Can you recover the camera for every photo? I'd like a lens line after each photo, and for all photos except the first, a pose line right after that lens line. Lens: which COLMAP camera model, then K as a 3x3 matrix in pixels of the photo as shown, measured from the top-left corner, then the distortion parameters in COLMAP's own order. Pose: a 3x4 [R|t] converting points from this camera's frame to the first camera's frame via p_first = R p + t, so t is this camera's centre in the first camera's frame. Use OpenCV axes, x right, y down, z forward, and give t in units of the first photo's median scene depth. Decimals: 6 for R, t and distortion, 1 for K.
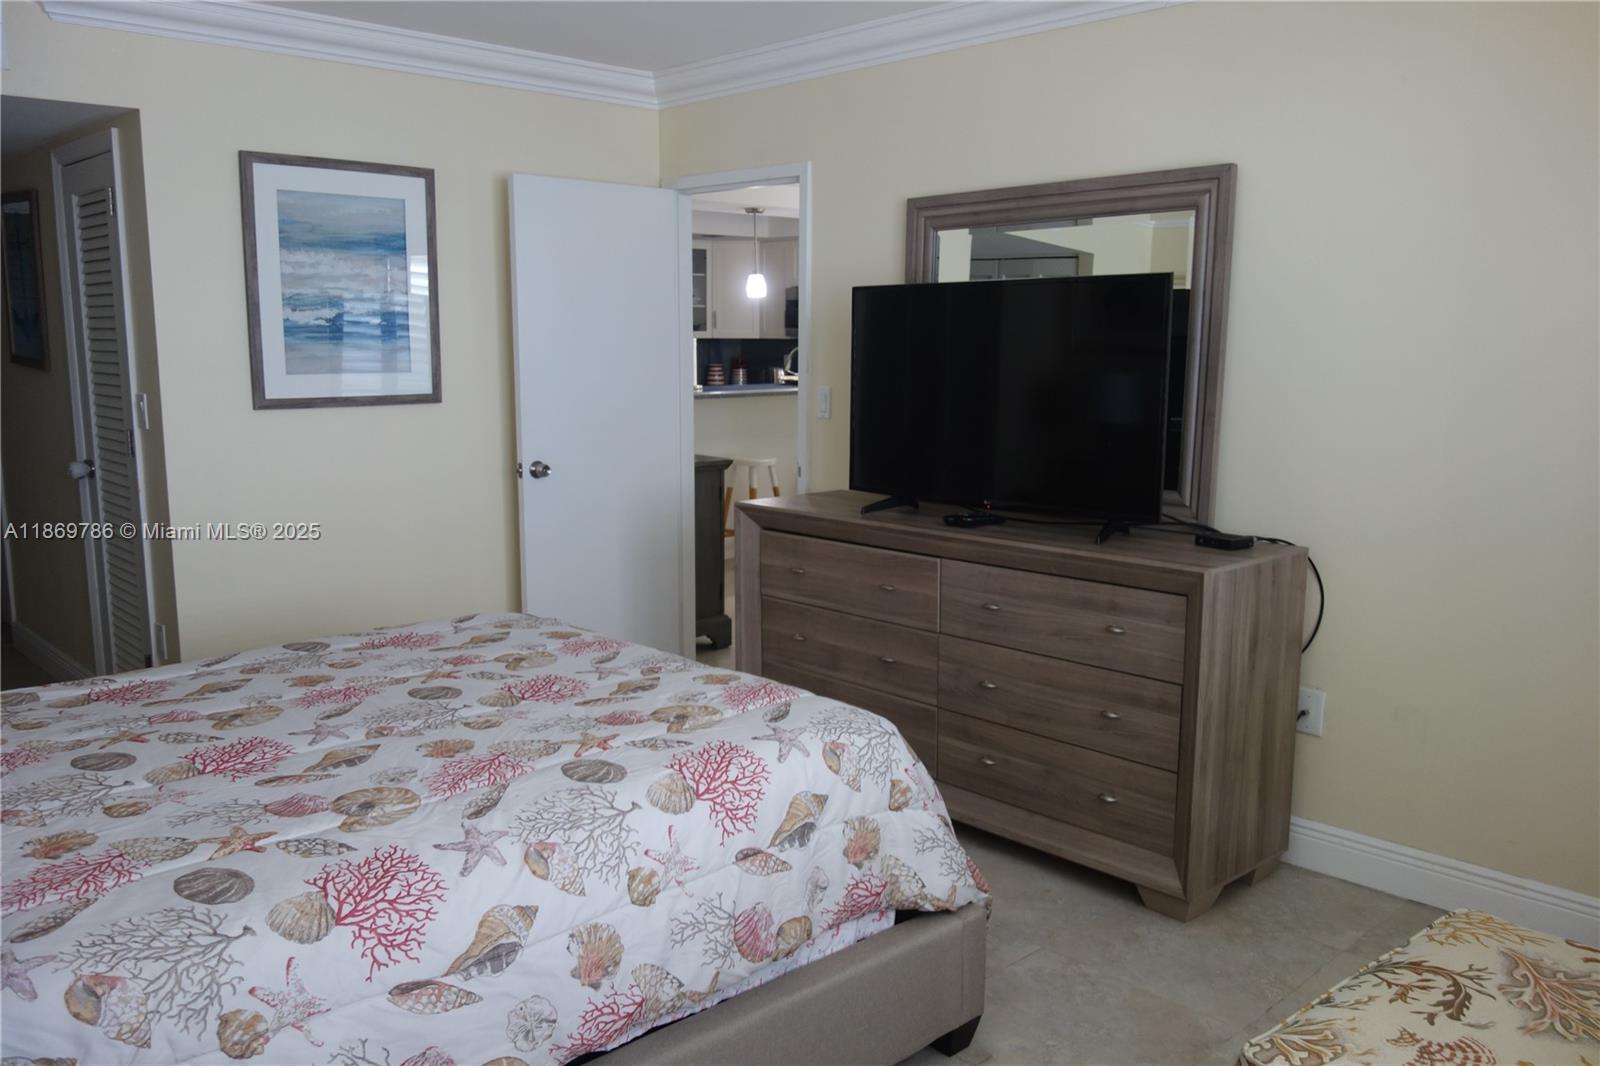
lens RADIAL K [[1265.6, 0, 798.3], [0, 1265.6, 532.2], [0, 0, 1]] dist [-0.003361, -0.024018]
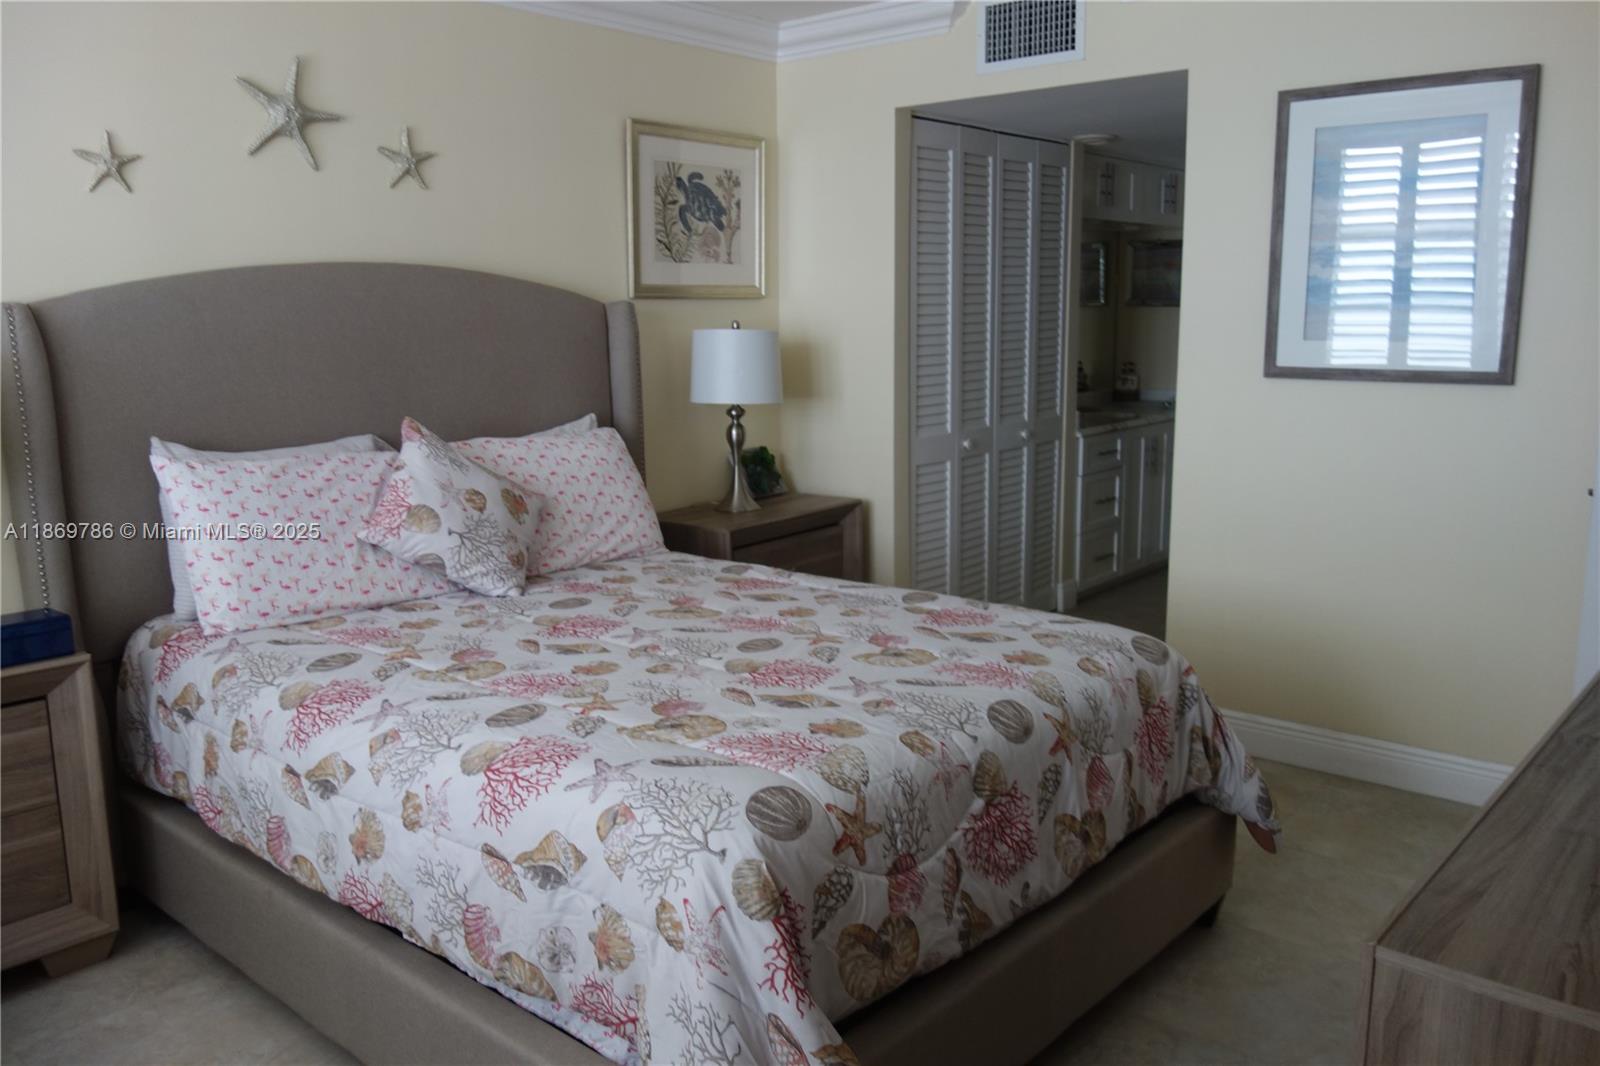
lens RADIAL K [[1265.6, 0, 798.8], [0, 1265.6, 534.3], [0, 0, 1]] dist [-0.003361, -0.024018]
pose [[0.112236, 0.174646, -0.978213, 0.789245], [-0.145204, 0.976749, 0.157725, -0.142700], [0.983015, 0.124338, 0.134986, 0.981869]]
